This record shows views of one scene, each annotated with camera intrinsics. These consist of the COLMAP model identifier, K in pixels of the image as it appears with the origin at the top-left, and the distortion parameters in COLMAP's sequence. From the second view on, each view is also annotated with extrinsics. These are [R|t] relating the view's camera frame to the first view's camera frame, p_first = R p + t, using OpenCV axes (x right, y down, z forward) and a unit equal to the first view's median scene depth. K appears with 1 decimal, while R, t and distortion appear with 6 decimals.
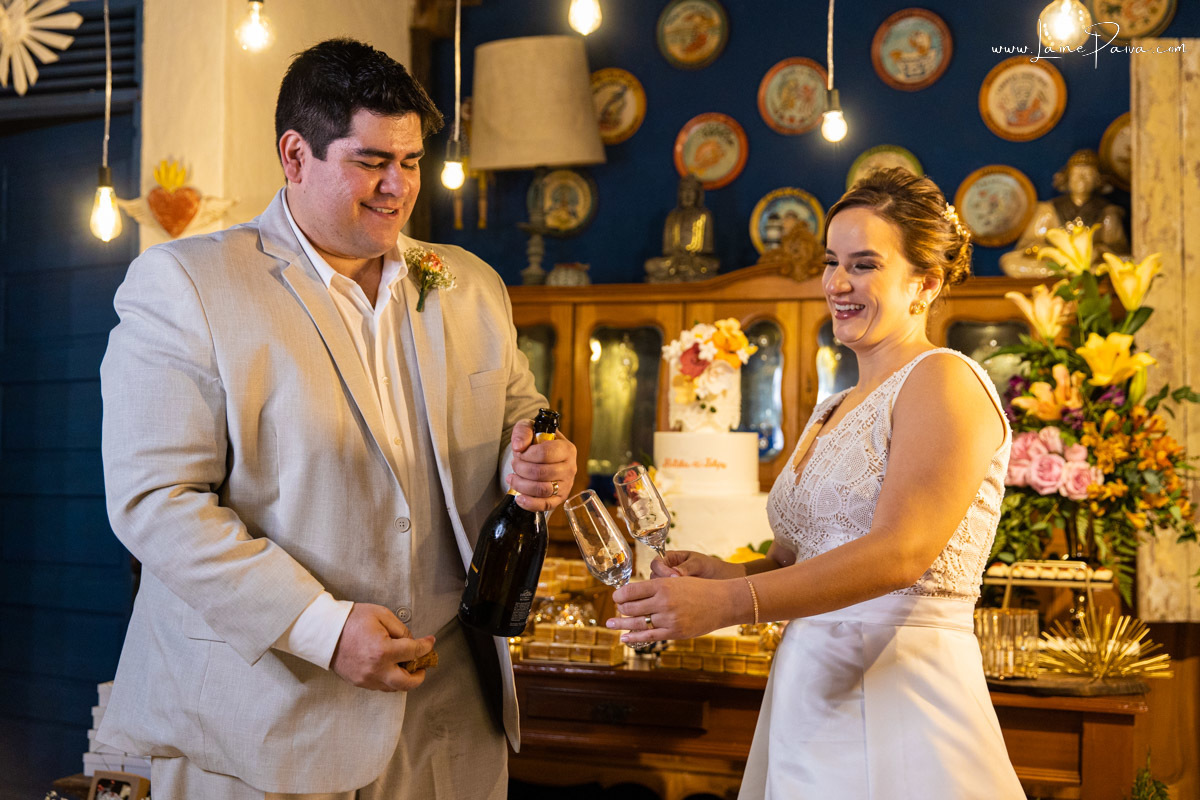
lens RADIAL K [[1552.8, 0, 598.3], [0, 1552.8, 397.0], [0, 0, 1]] dist [-0.007121, 0.000000]
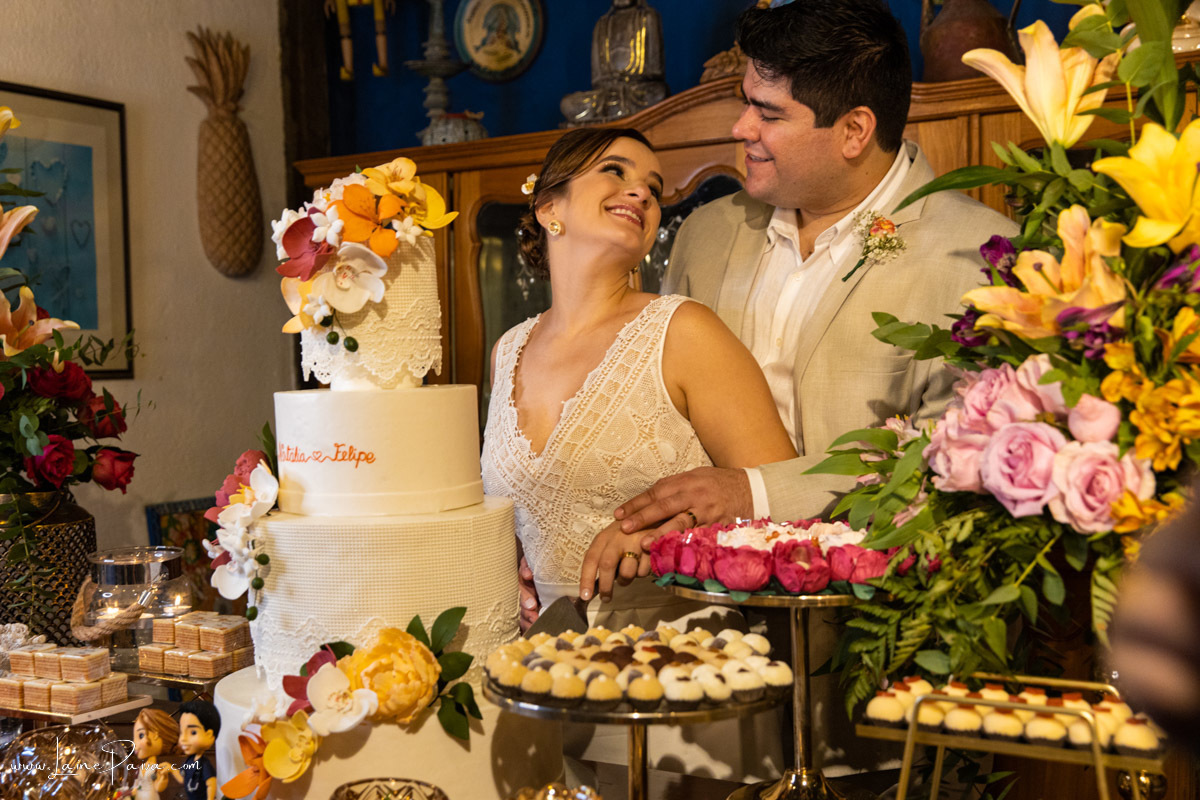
lens RADIAL K [[1460.7, 0, 596.3], [0, 1460.7, 408.9], [0, 0, 1]] dist [-0.016967, 0.000000]
pose [[0.972470, -0.032798, -0.230710, 0.248994], [0.050034, 0.996343, 0.069260, 0.000467], [0.227594, -0.078896, 0.970555, 0.551214]]
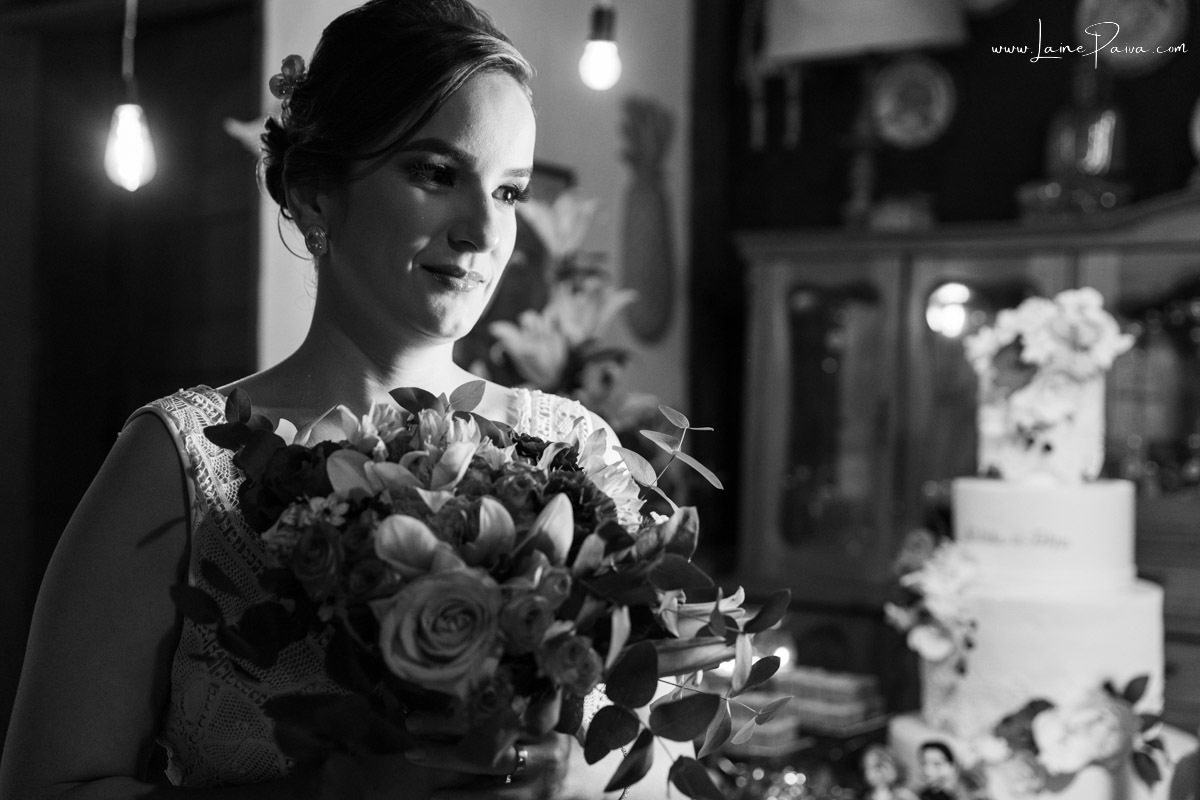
lens RADIAL K [[1789.7, 0, 595.3], [0, 1789.7, 396.2], [0, 0, 1]] dist [0.011552, 0.000000]
pose [[0.961204, 0.003565, -0.275816, 0.093453], [0.004901, 0.999538, 0.029999, -0.031282], [0.275796, -0.030187, 0.960742, 0.295823]]
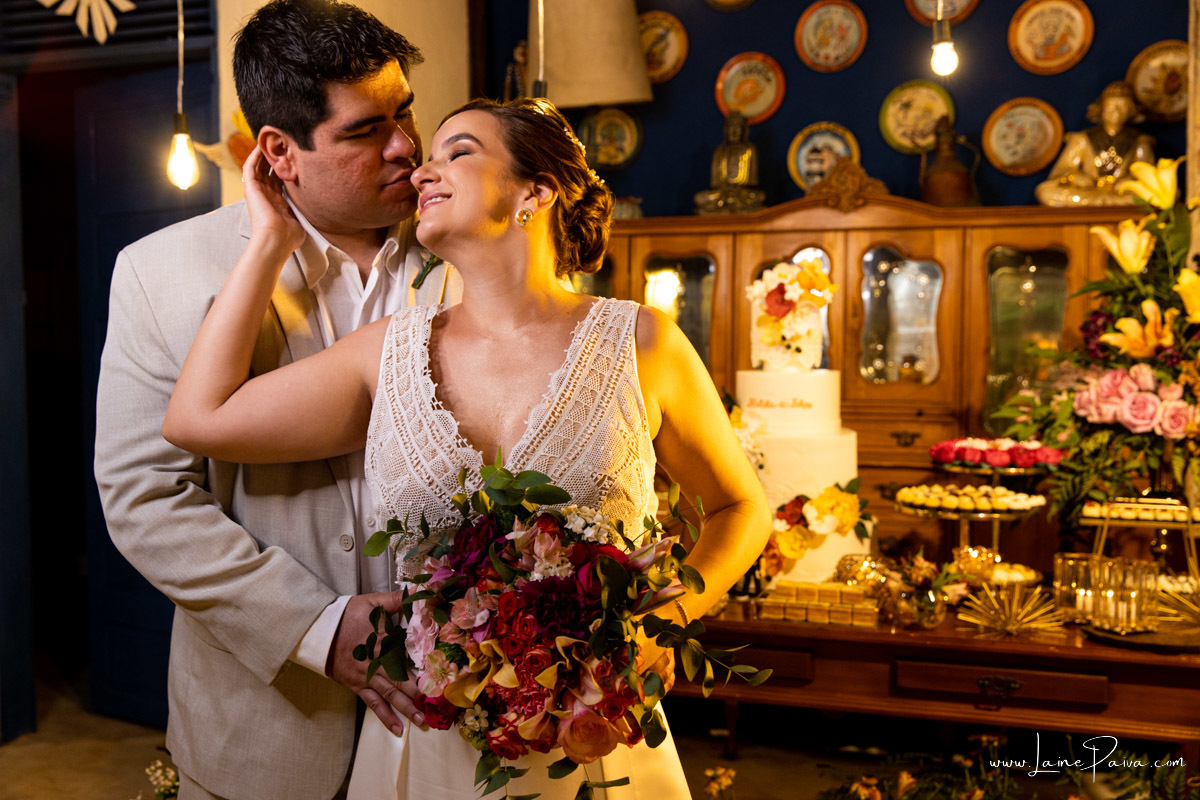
lens RADIAL K [[1218.7, 0, 595.9], [0, 1218.7, 401.9], [0, 0, 1]] dist [-0.000427, 0.000000]
pose [[0.999873, -0.015747, 0.002365, -0.057865], [0.015462, 0.995623, 0.092171, -0.032108], [-0.003806, -0.092122, 0.995740, 0.206597]]
